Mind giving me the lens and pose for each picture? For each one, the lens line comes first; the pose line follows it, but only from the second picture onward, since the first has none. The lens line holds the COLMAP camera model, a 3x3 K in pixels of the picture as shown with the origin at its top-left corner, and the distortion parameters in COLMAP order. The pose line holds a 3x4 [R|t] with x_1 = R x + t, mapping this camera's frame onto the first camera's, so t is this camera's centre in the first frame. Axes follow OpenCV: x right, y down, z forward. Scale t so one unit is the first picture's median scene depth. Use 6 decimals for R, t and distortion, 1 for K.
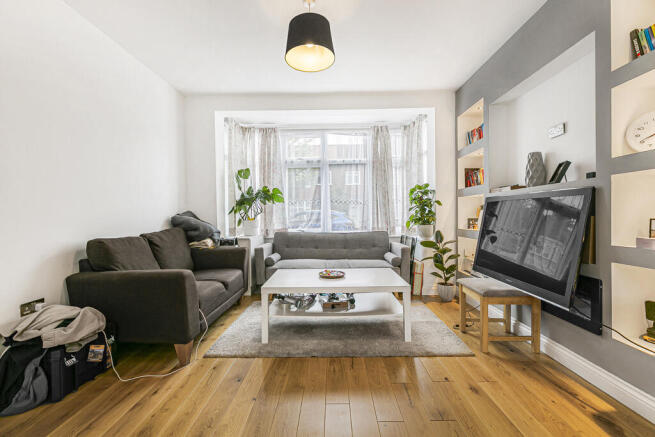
lens RADIAL K [[294.0, 0, 329.2], [0, 294.0, 216.7], [0, 0, 1]] dist [-0.005364, 0.000431]
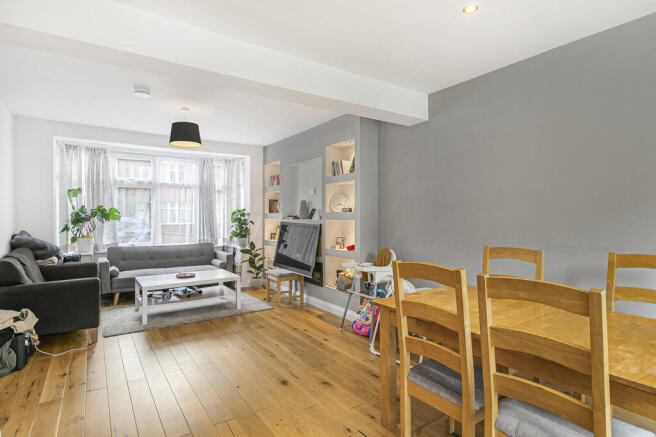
lens RADIAL K [[351.6, 0, 328.6], [0, 351.6, 216.4], [0, 0, 1]] dist [-0.000332, -0.000395]
pose [[0.820036, 0.006326, 0.572277, -0.318784], [-0.004369, 0.999979, -0.004793, -0.072076], [-0.572295, 0.001430, 0.820047, -0.654132]]
